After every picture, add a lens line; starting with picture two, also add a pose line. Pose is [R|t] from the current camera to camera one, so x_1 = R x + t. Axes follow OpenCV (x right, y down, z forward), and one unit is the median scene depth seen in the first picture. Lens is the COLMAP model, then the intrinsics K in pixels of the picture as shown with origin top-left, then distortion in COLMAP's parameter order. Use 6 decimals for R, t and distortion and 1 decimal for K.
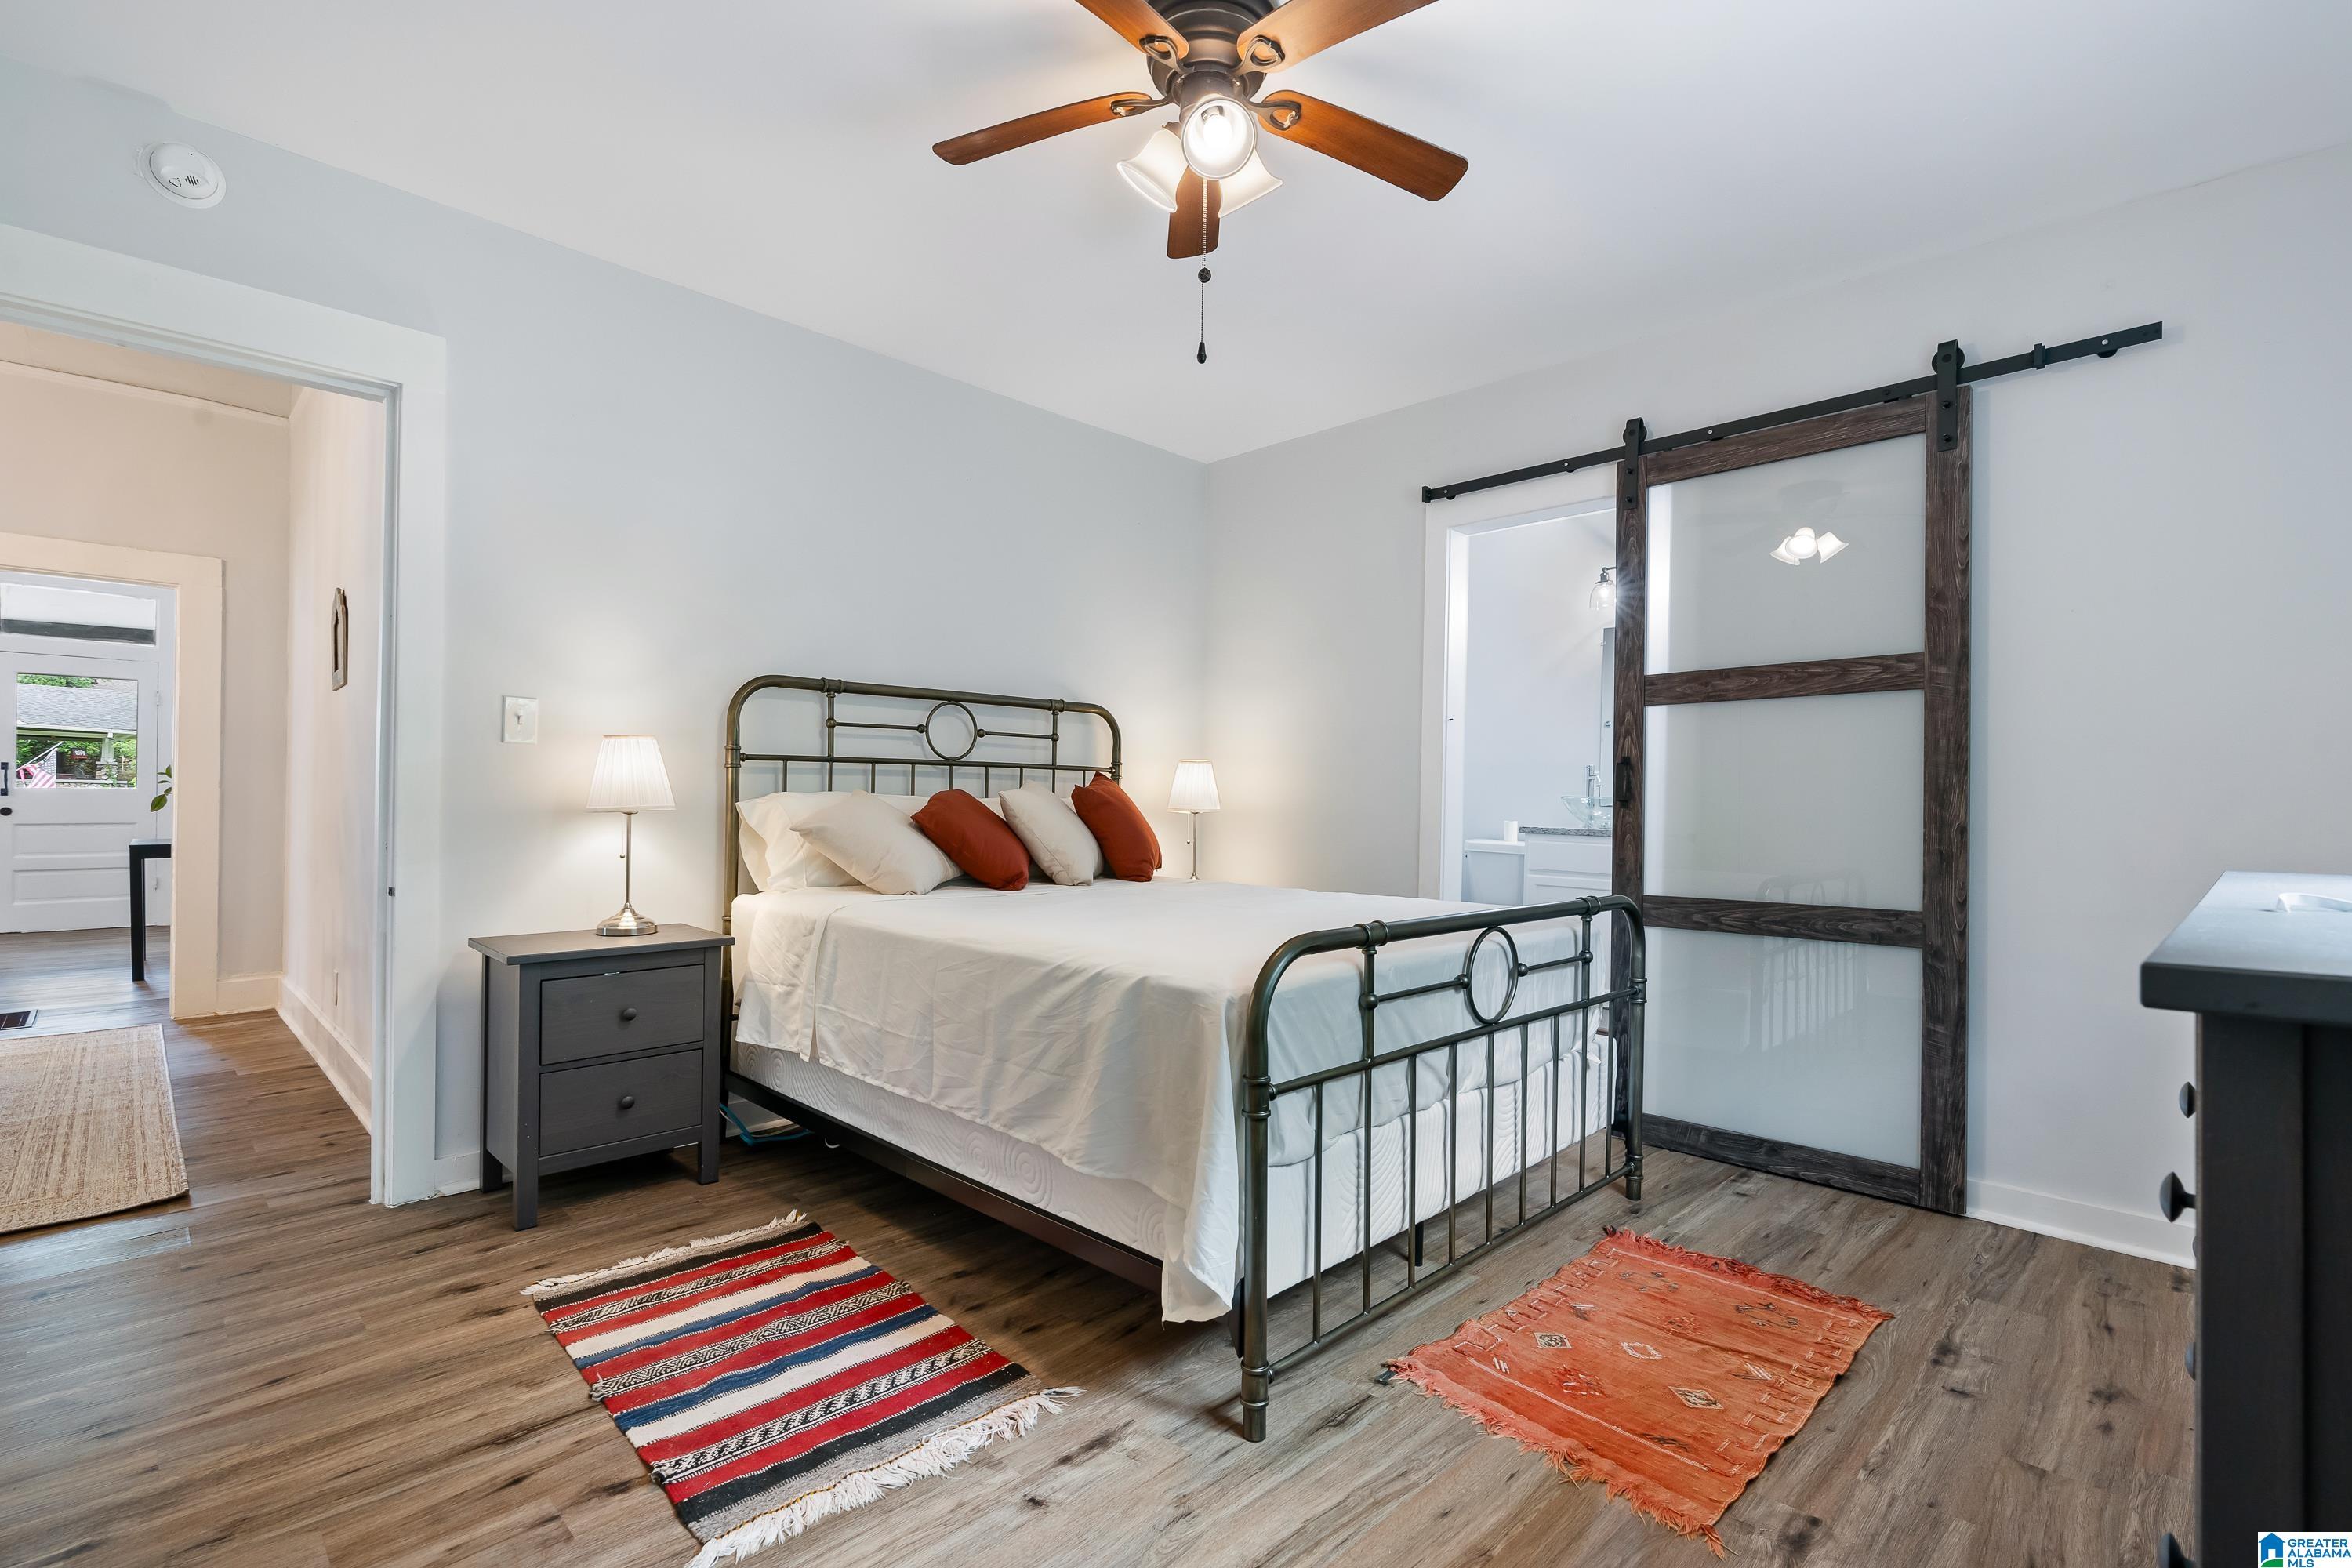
lens RADIAL K [[1079.1, 0, 1188.5], [0, 1079.1, 803.6], [0, 0, 1]] dist [0.012298, -0.000078]
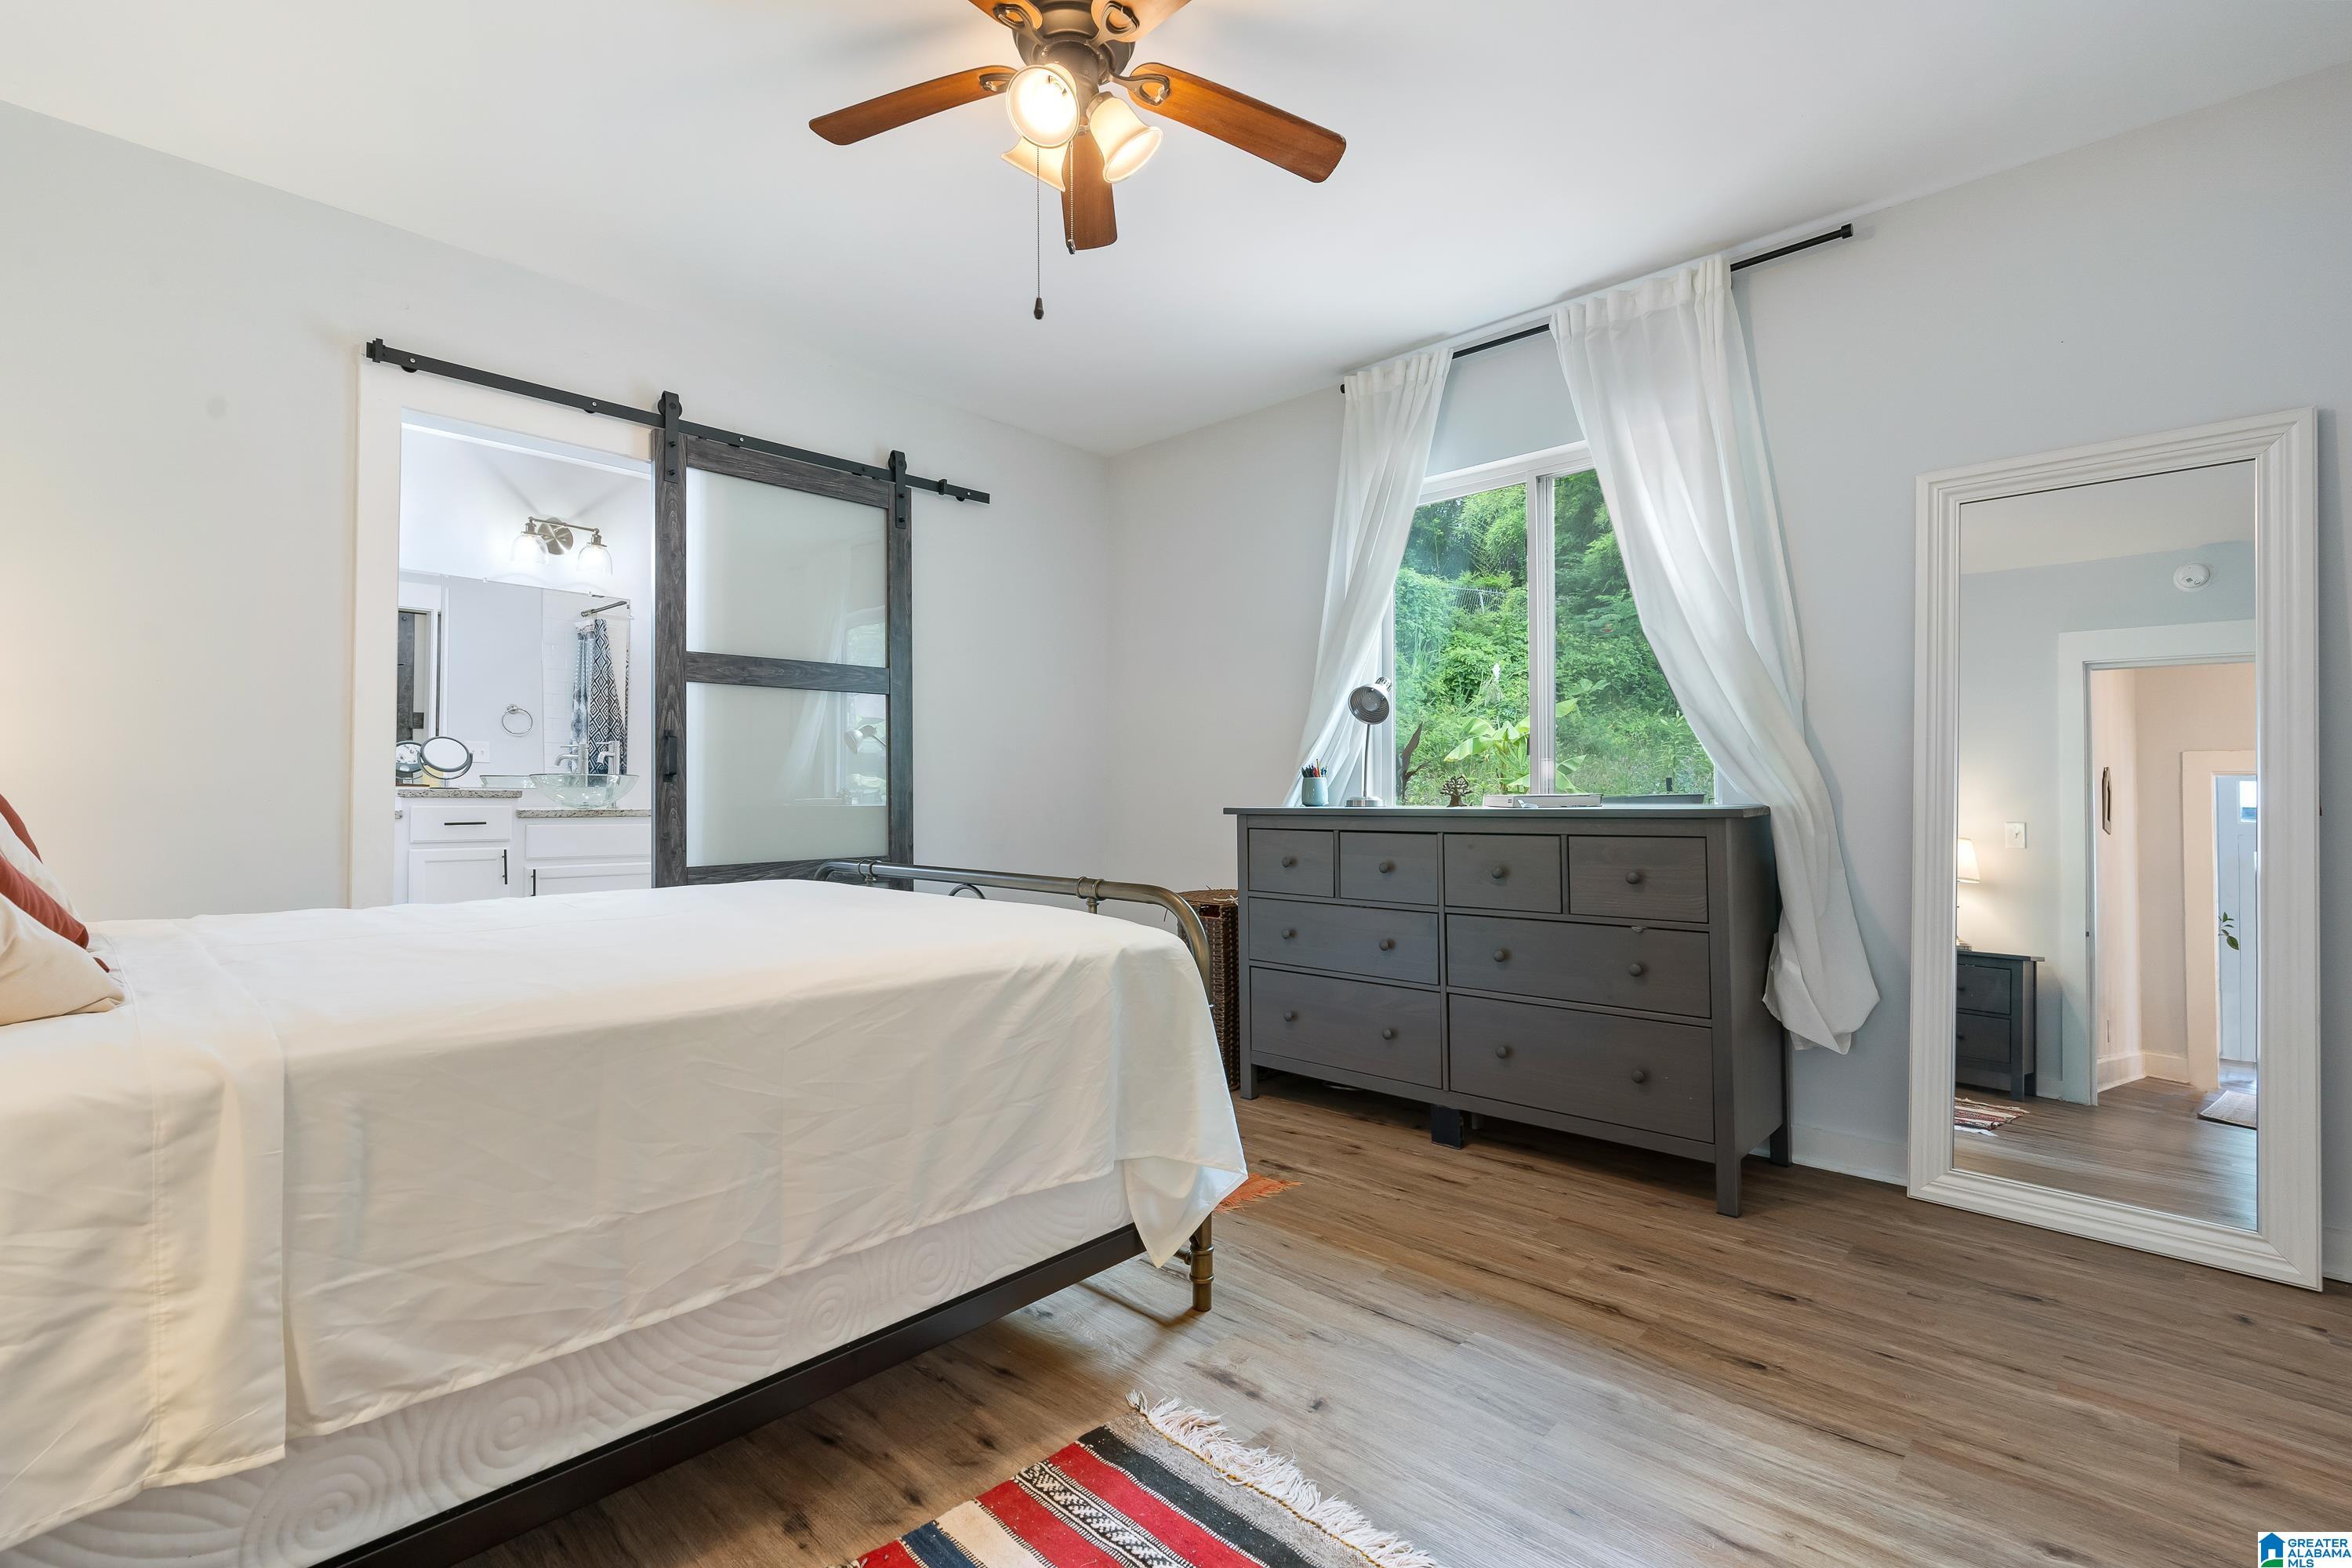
lens RADIAL K [[1079.1, 0, 1170.3], [0, 1079.1, 776.9], [0, 0, 1]] dist [0.012298, -0.000078]
pose [[-0.018793, -0.000192, 0.999823, -0.694025], [0.003778, 0.999993, 0.000263, 0.000896], [-0.999816, 0.003783, -0.018792, 0.651078]]
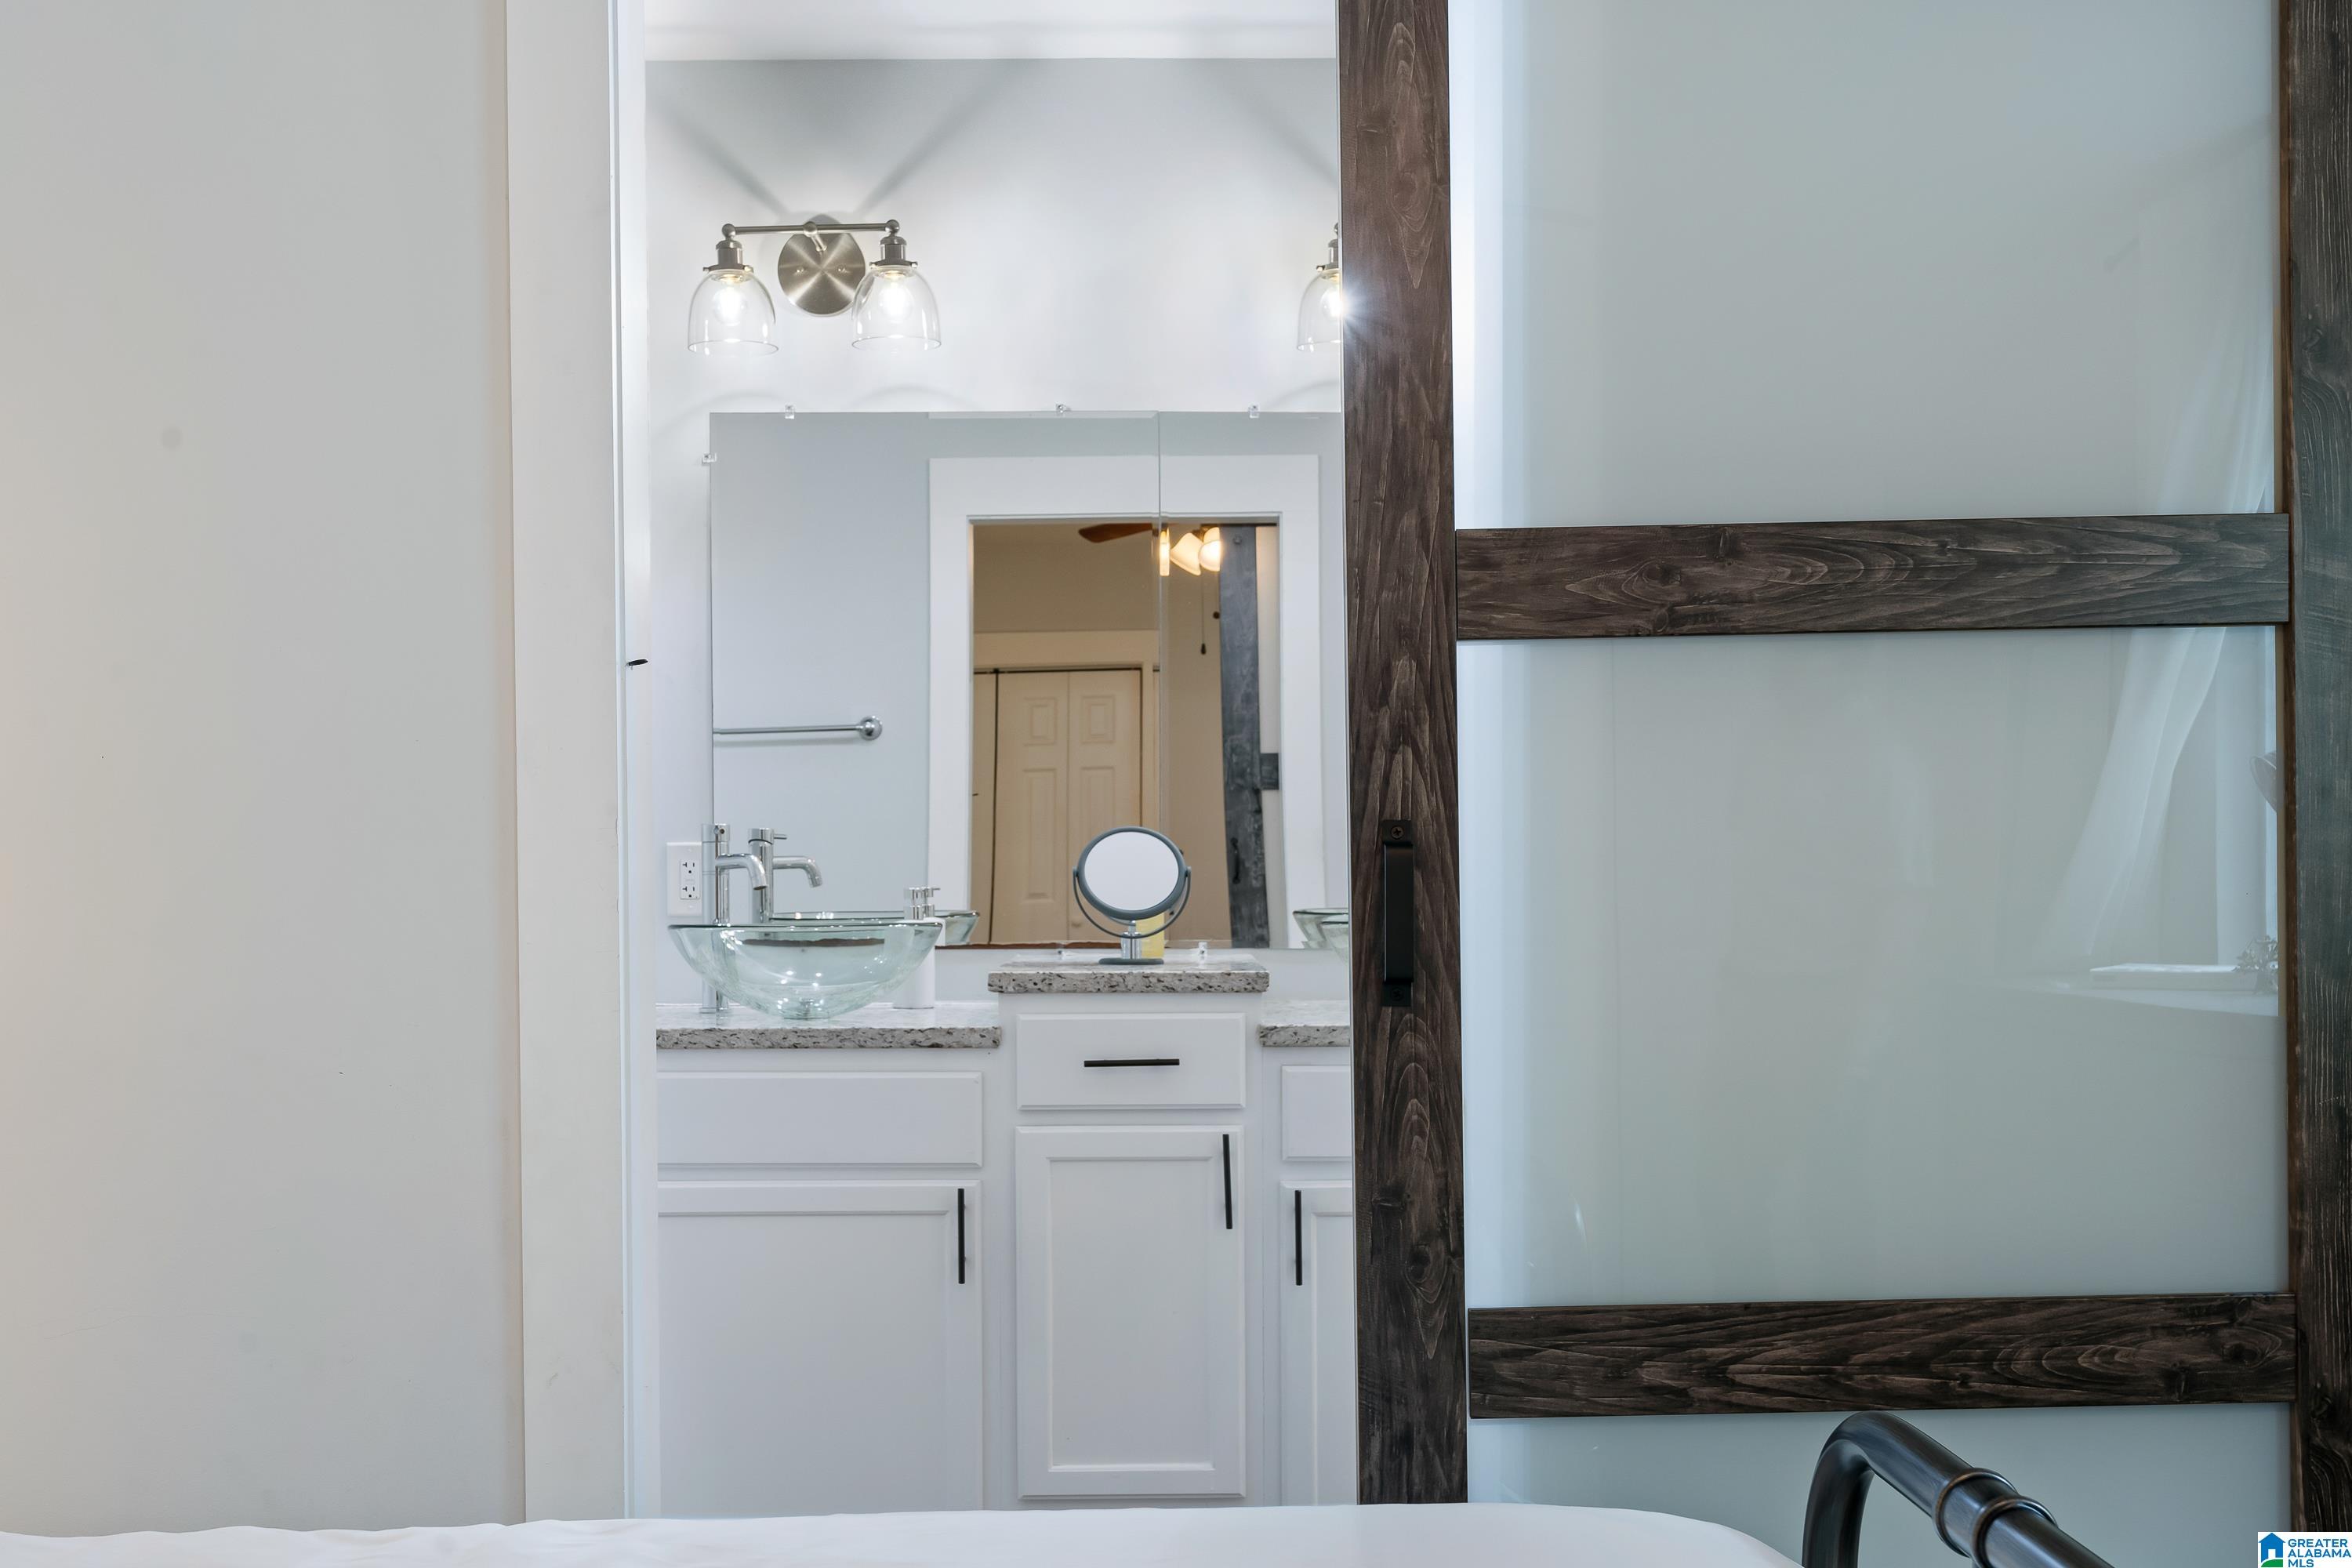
lens RADIAL K [[2372.1, 0, 1144.6], [0, 2372.1, 916.7], [0, 0, 1]] dist [0.018945, 0.000000]
pose [[0.710213, -0.033401, 0.703194, -0.083424], [0.022433, 0.999440, 0.024816, -0.040995], [-0.703629, -0.001850, 0.710565, 0.712083]]
